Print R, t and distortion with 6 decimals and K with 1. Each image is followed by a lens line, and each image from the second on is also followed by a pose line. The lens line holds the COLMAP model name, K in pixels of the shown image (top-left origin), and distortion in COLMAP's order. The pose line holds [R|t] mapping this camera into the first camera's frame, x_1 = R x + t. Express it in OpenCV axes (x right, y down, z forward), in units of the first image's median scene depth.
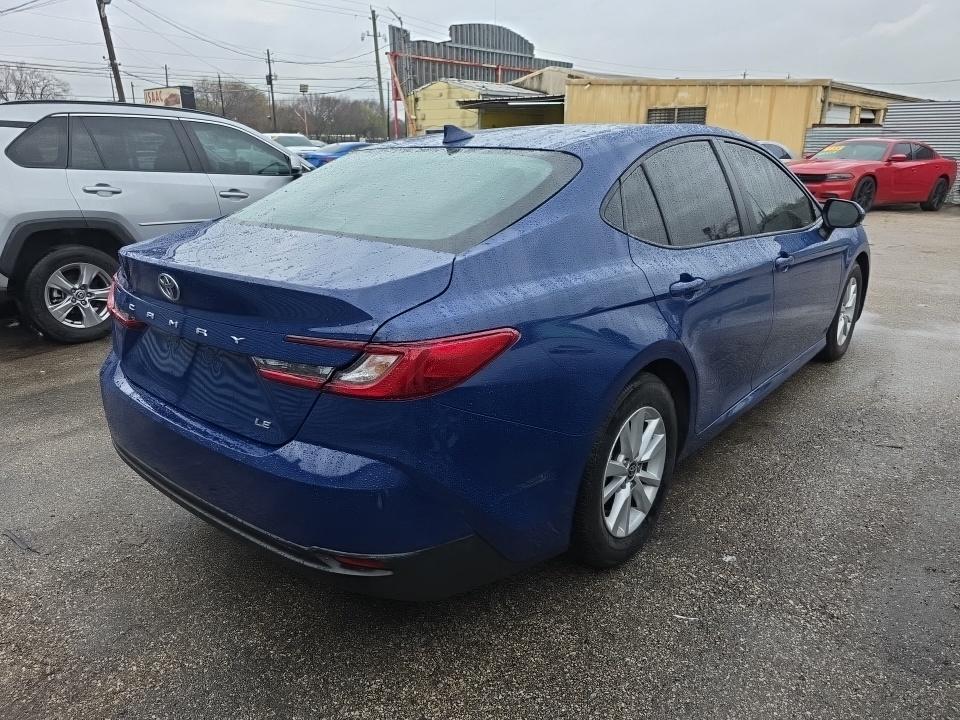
lens RADIAL K [[641.5, 0, 479.9], [0, 641.5, 374.5], [0, 0, 1]] dist [0.033816, -0.021982]
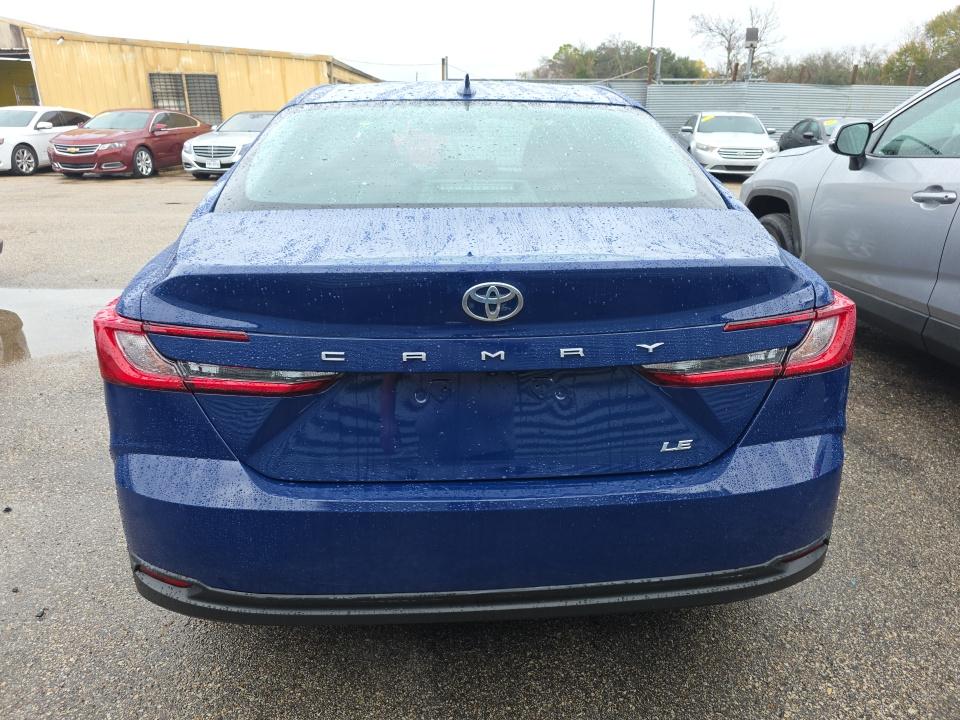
lens RADIAL K [[640.8, 0, 486.0], [0, 640.8, 363.2], [0, 0, 1]] dist [0.029424, -0.022397]
pose [[0.723534, -0.237596, 0.648110, -0.084823], [0.222597, 0.969049, 0.106749, -0.013399], [-0.653413, 0.067031, 0.754028, 0.047765]]
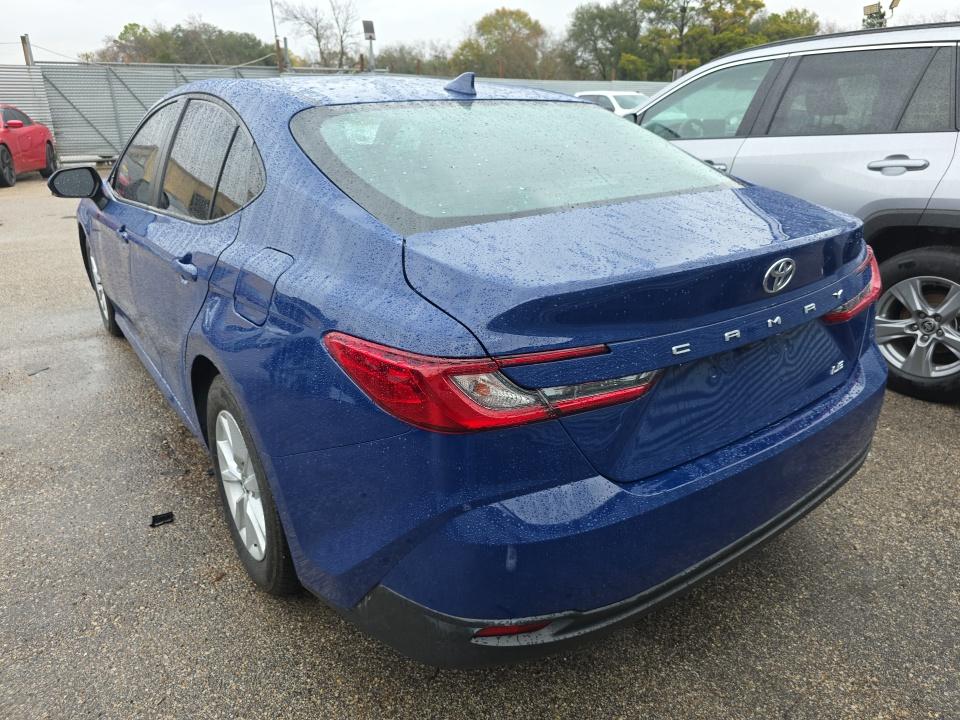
lens RADIAL K [[640.8, 0, 486.0], [0, 640.8, 363.2], [0, 0, 1]] dist [0.029424, -0.022397]
pose [[0.235072, -0.358083, 0.903613, -0.119844], [0.330158, 0.903806, 0.272270, -0.033873], [-0.914186, 0.234332, 0.330684, 0.100517]]
